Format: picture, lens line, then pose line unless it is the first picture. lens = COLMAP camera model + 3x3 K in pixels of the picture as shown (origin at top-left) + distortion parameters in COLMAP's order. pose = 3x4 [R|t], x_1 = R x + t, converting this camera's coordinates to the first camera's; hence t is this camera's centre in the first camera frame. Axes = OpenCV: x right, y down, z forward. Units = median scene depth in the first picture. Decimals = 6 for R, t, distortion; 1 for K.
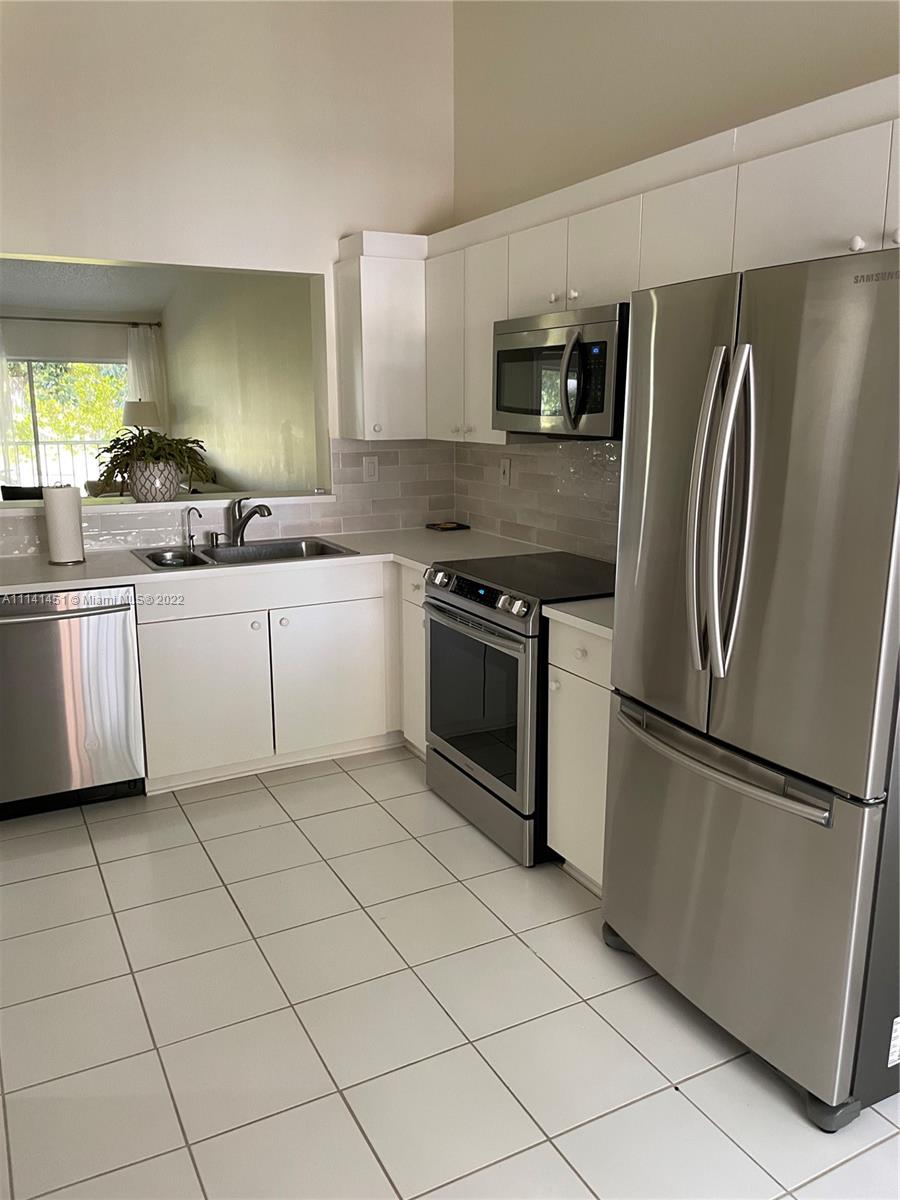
lens RADIAL K [[913.9, 0, 450.0], [0, 913.9, 600.0], [0, 0, 1]] dist [0.087542, -0.131694]
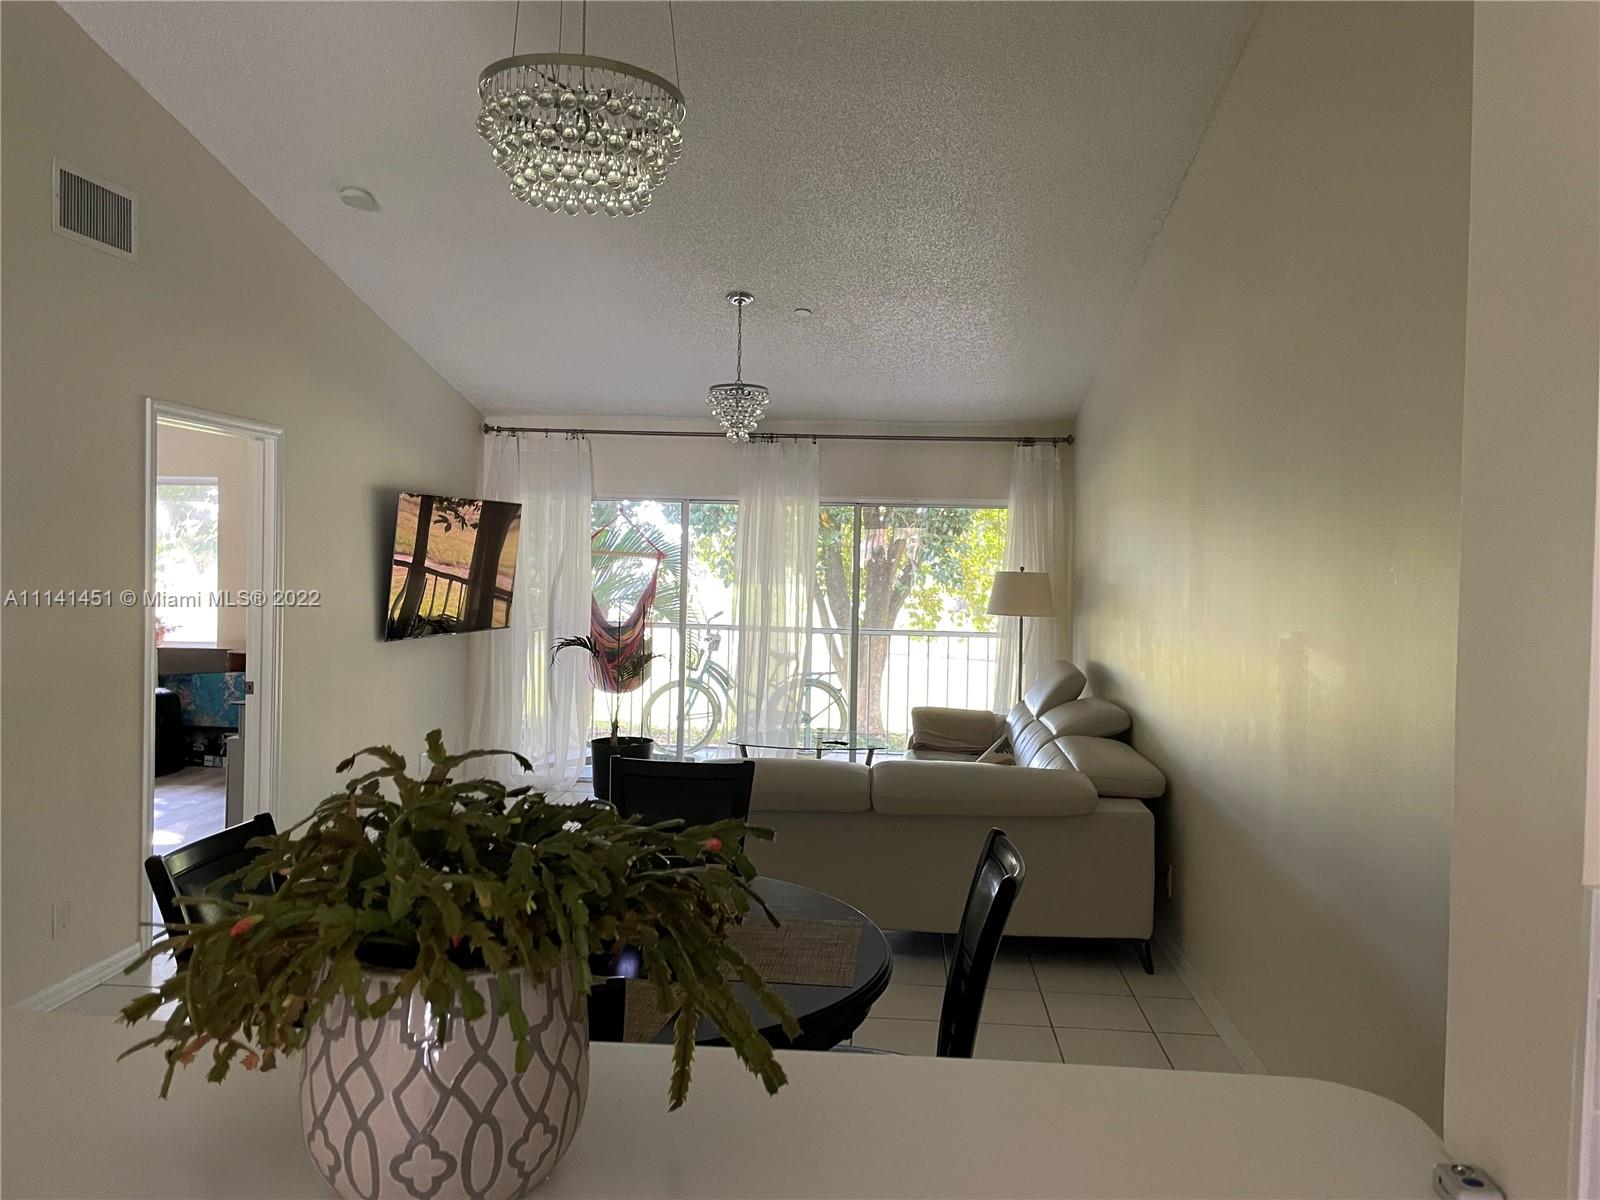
lens RADIAL K [[1213.8, 0, 827.8], [0, 1213.8, 575.1], [0, 0, 1]] dist [0.093921, -0.134279]
pose [[0.856040, 0.024026, -0.516351, -0.058847], [-0.128787, 0.977332, -0.168036, -0.078137], [0.500609, 0.210345, 0.839730, 0.340138]]
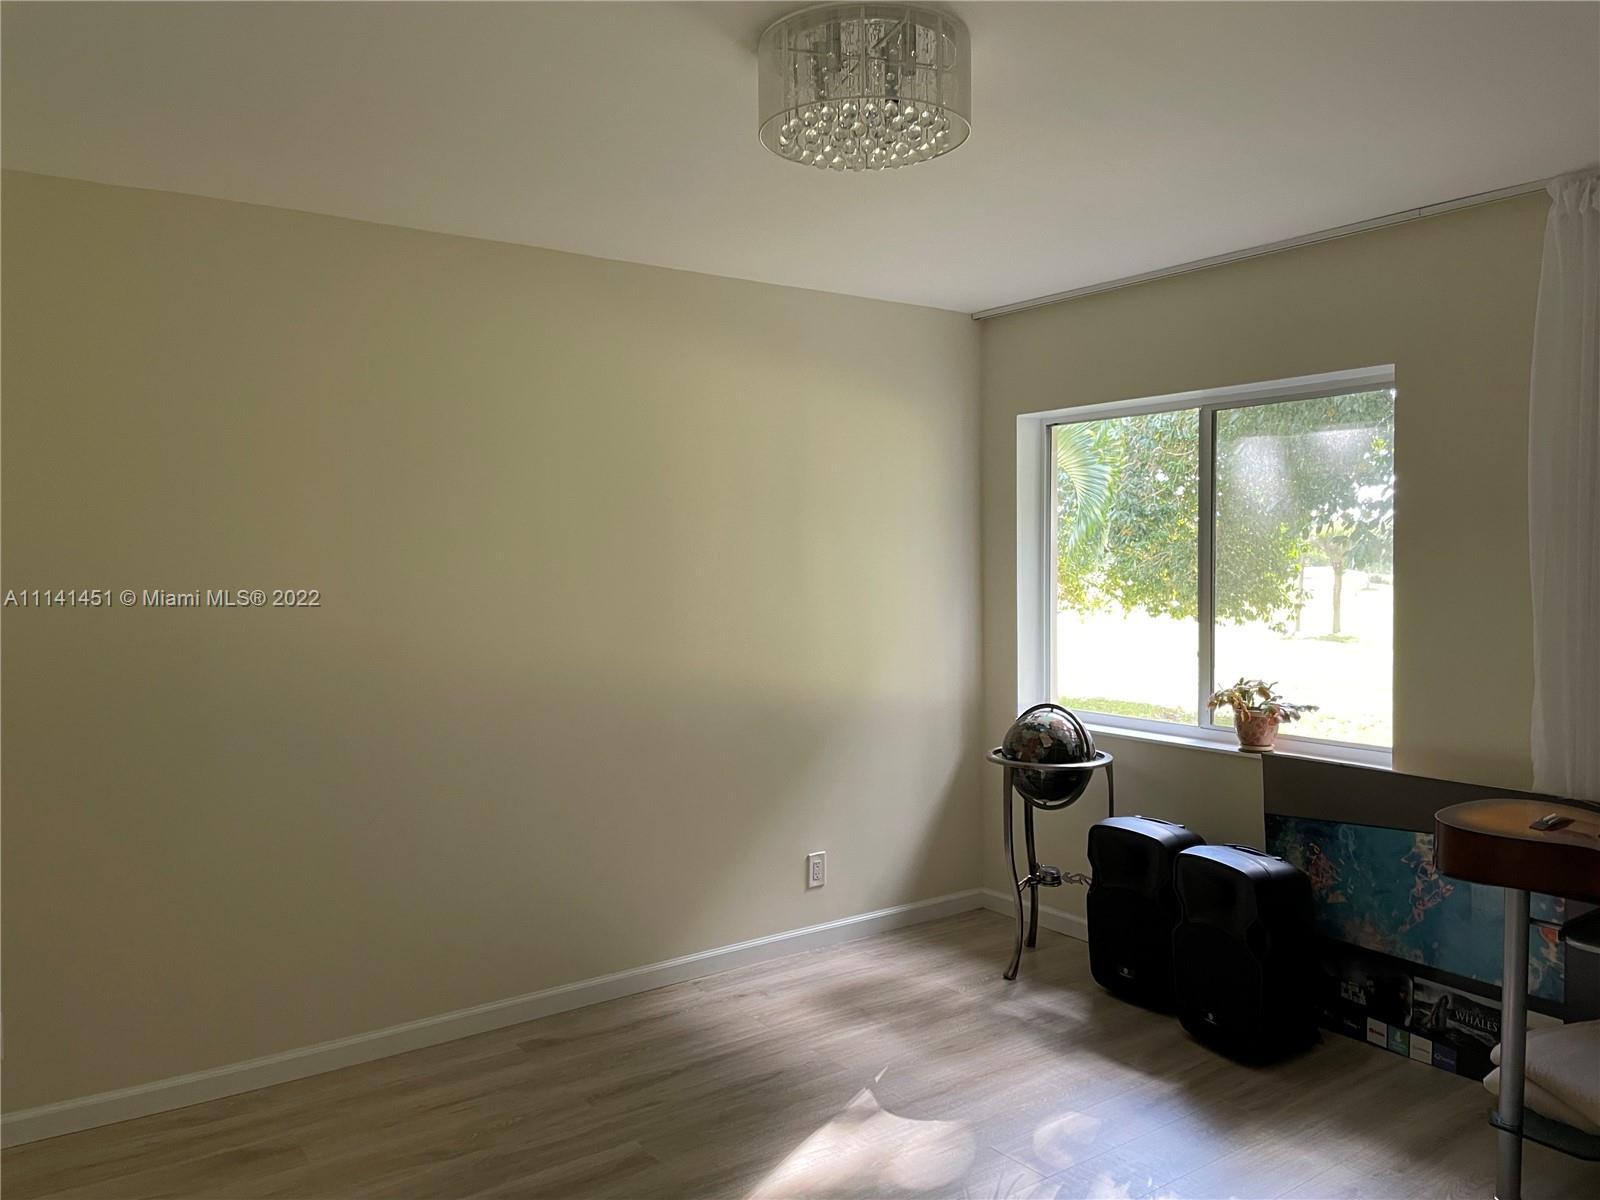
lens RADIAL K [[1218.5, 0, 794.2], [0, 1218.5, 593.0], [0, 0, 1]] dist [0.087542, -0.131694]
pose [[0.141870, 0.030924, -0.989402, -0.508873], [-0.202815, 0.979216, 0.001524, -0.130451], [0.968885, 0.200449, 0.145194, 0.610580]]
